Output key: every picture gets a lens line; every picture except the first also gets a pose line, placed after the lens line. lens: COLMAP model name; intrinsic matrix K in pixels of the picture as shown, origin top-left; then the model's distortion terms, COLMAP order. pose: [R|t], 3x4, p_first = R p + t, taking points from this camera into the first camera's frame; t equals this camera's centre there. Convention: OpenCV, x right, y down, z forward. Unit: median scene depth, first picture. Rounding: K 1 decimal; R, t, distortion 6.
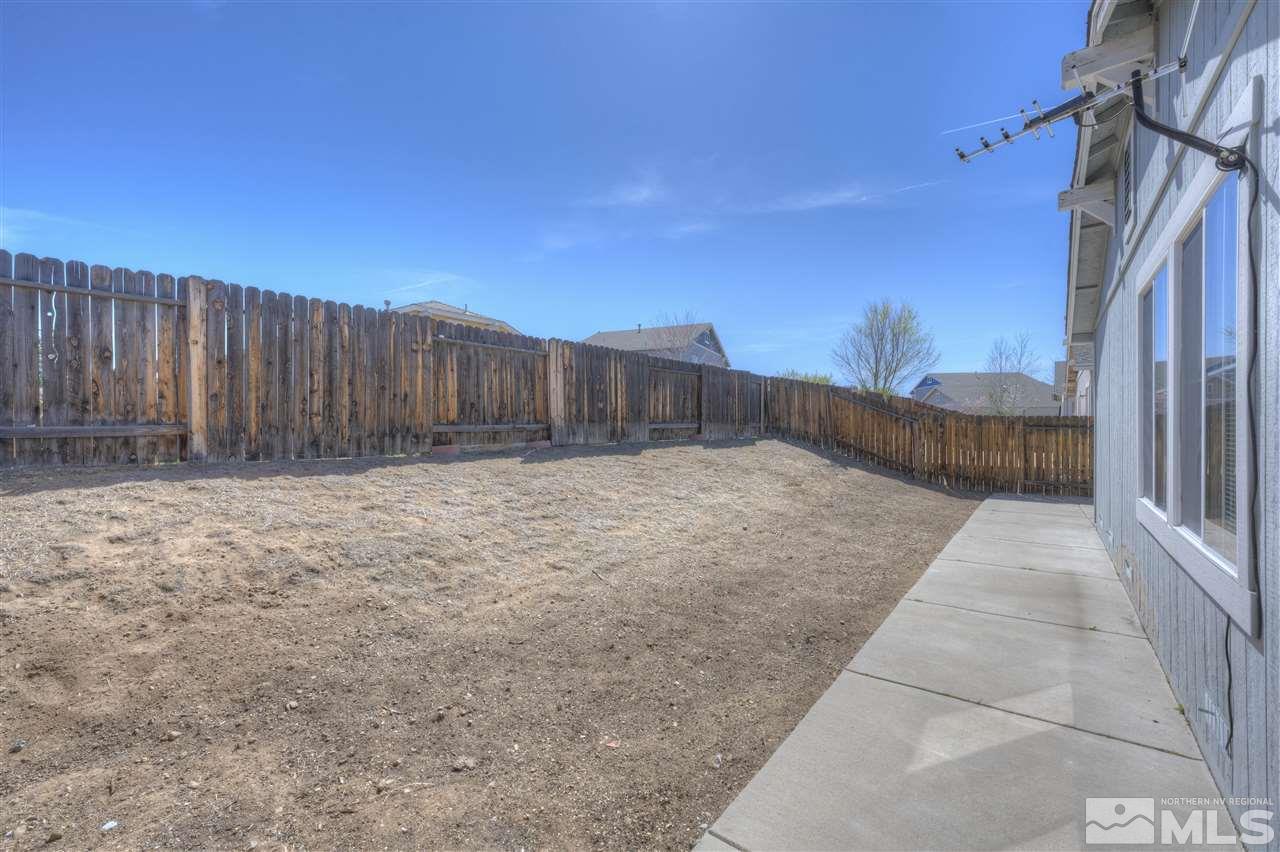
lens RADIAL K [[517.8, 0, 639.6], [0, 517.8, 429.9], [0, 0, 1]] dist [0.016865, 0.000084]
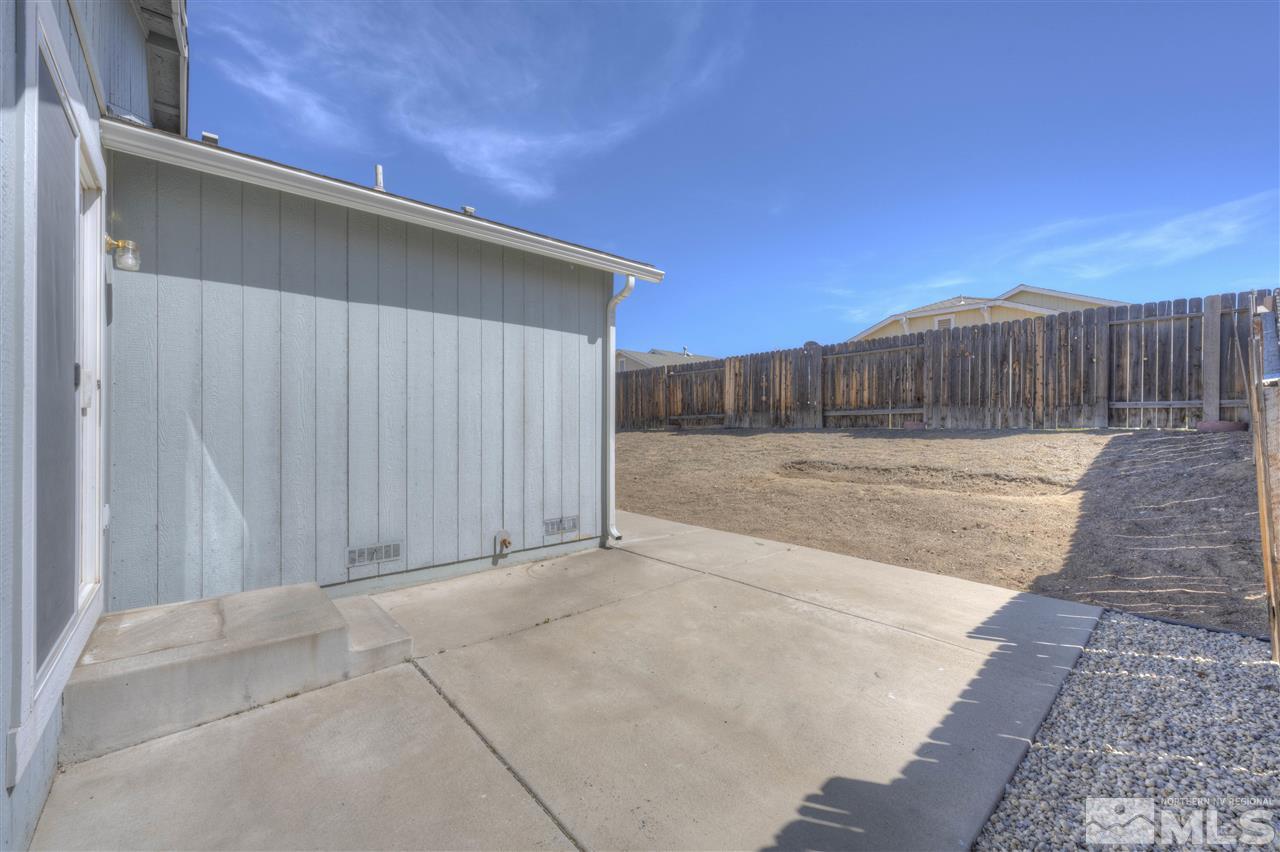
lens RADIAL K [[517.8, 0, 640.1], [0, 517.8, 425.7], [0, 0, 1]] dist [0.016865, 0.000084]
pose [[-0.176585, 0.006445, -0.984264, 1.344492], [-0.000938, 0.999977, 0.006716, 0.013487], [0.984285, 0.002109, -0.176575, 0.990315]]
